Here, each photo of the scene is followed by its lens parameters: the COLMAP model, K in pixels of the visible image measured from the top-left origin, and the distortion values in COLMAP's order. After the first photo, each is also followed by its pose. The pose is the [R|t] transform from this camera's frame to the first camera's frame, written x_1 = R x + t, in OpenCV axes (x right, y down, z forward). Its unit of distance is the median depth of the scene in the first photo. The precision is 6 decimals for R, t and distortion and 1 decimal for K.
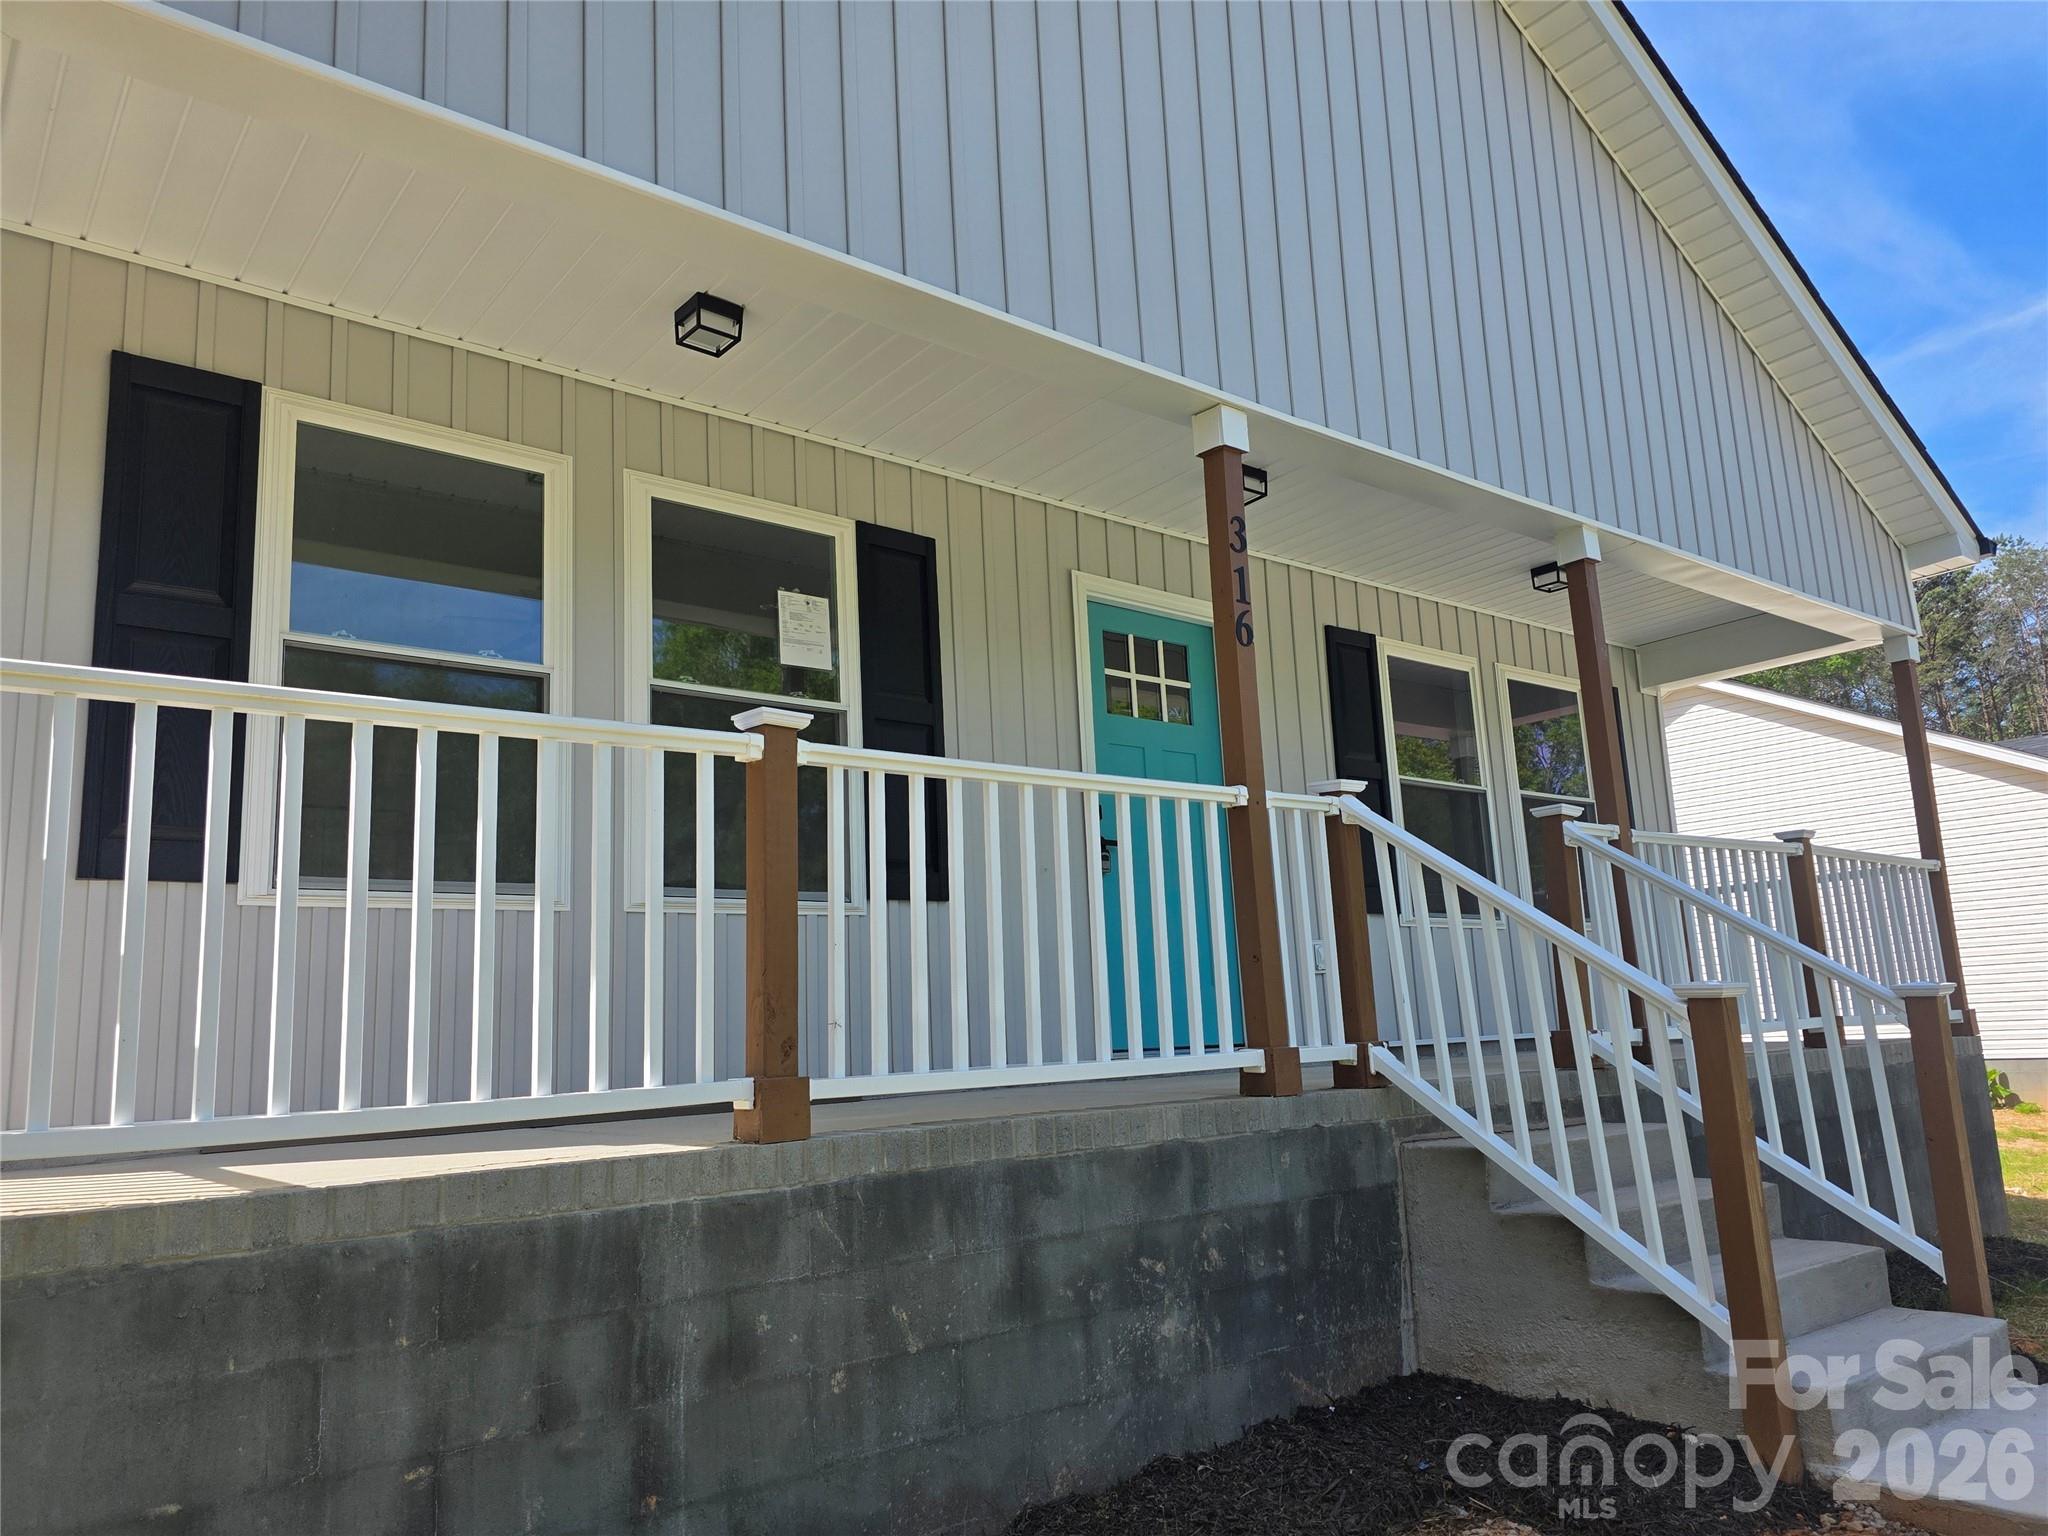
lens RADIAL K [[1412.5, 0, 1055.9], [0, 1412.5, 766.6], [0, 0, 1]] dist [0.060206, -0.104818]
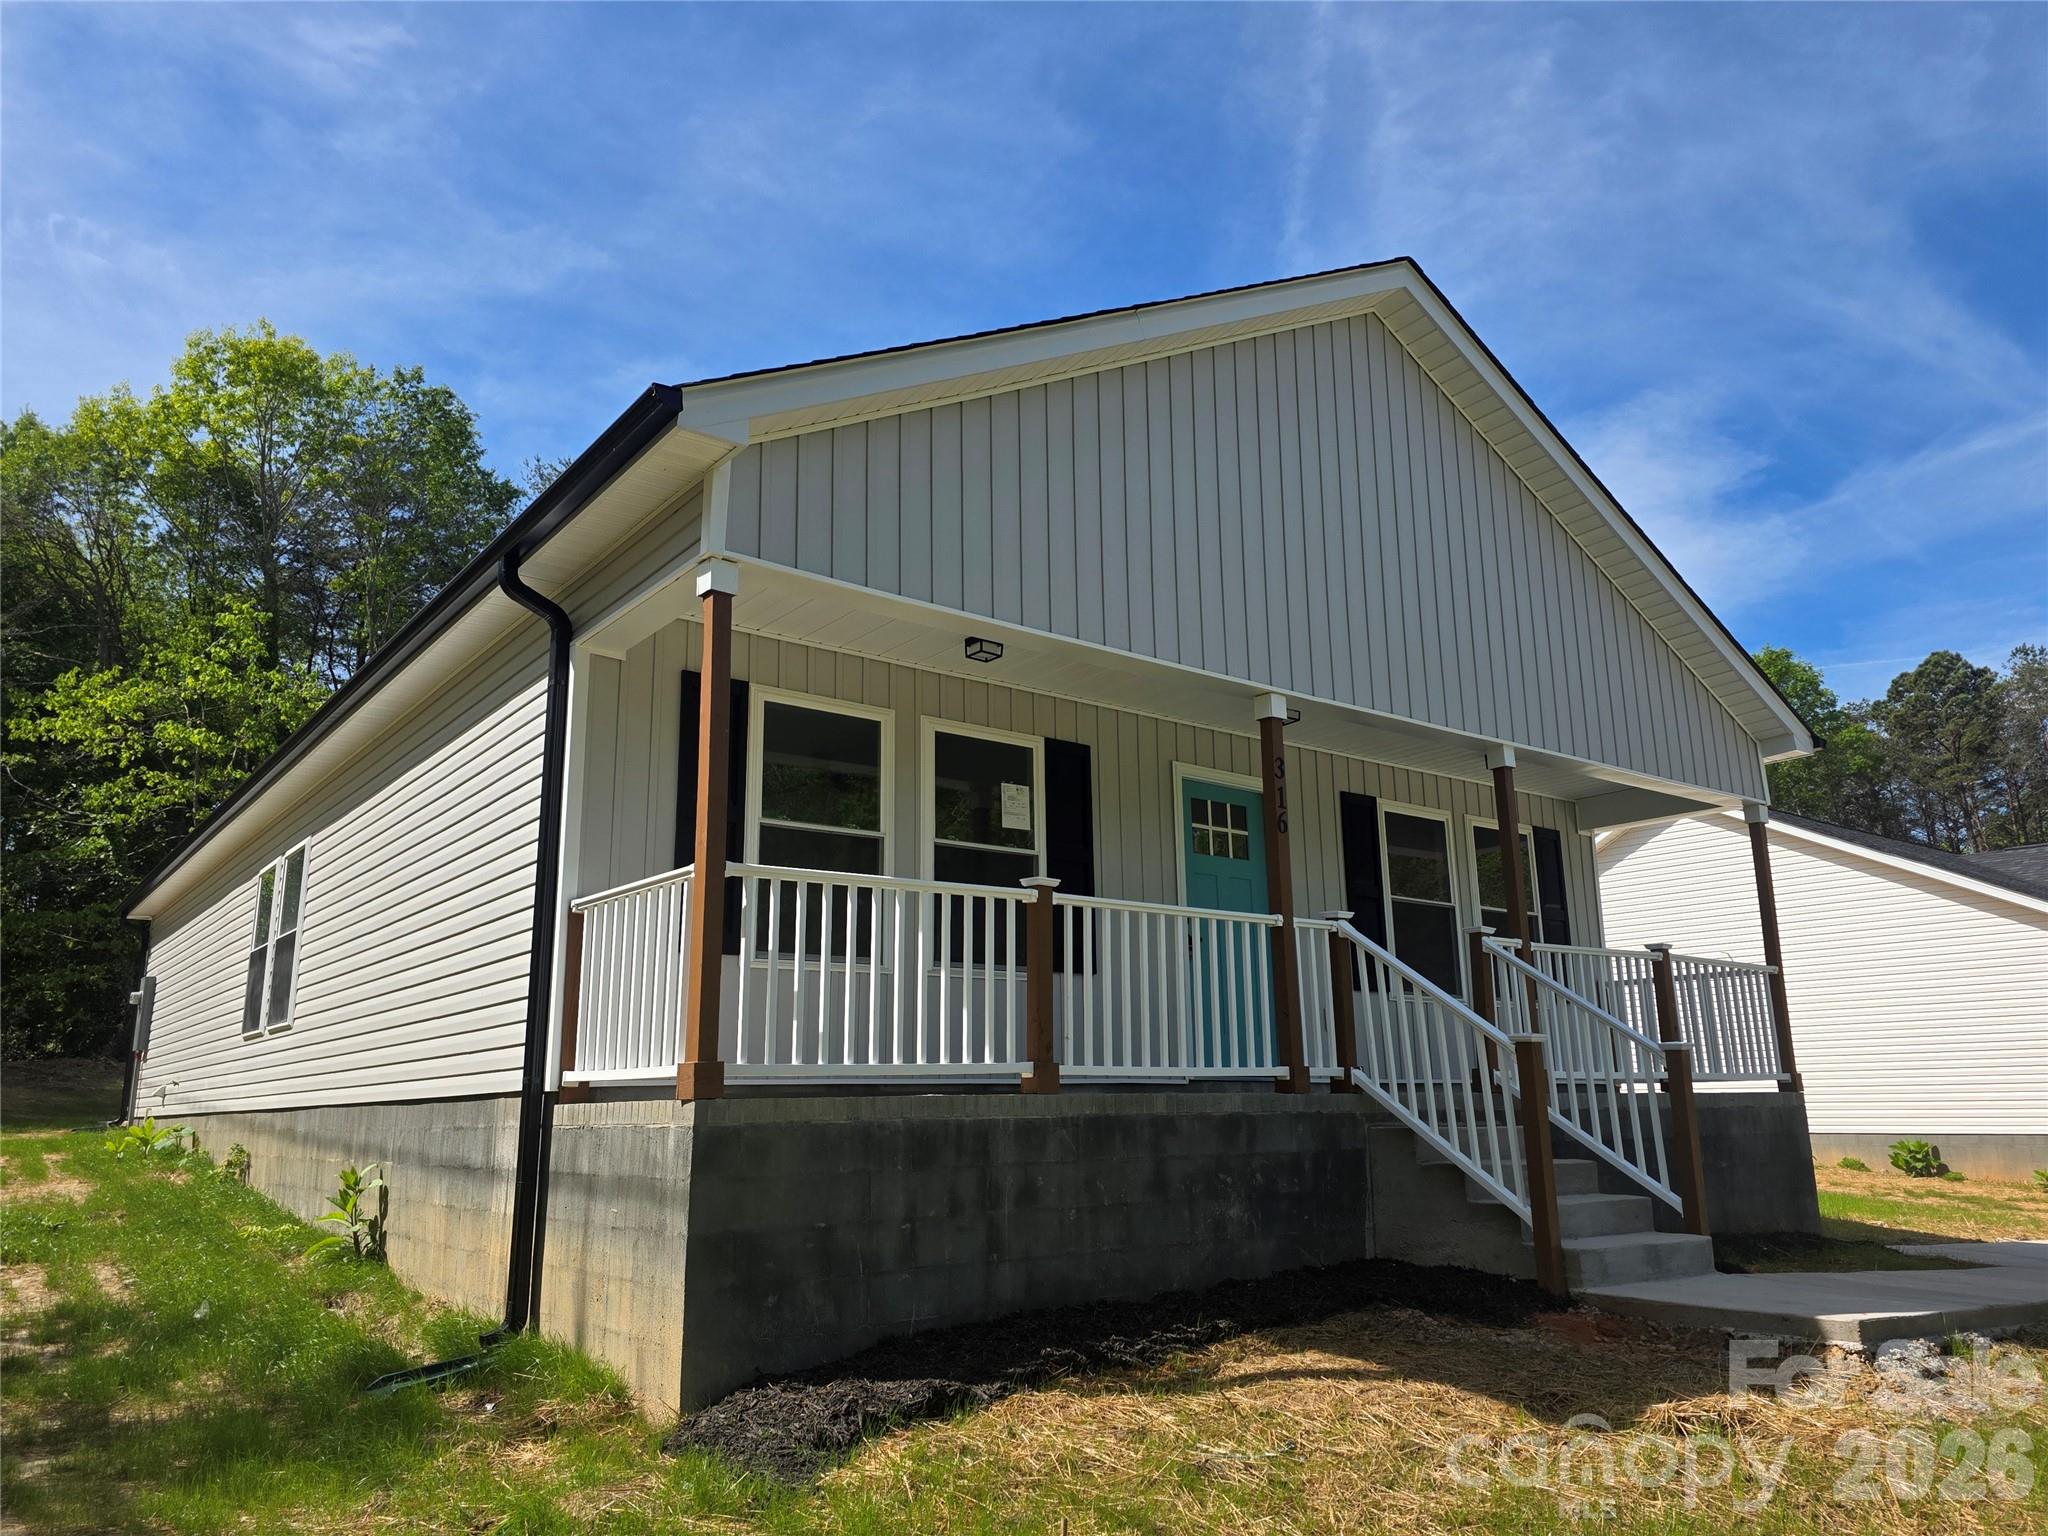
lens RADIAL K [[1412.5, 0, 1055.9], [0, 1412.5, 766.6], [0, 0, 1]] dist [0.060206, -0.104818]
pose [[0.999134, 0.026602, -0.031979, -0.091430], [-0.028069, 0.998531, -0.046342, -0.078548], [0.030700, 0.047200, 0.998414, -0.745743]]
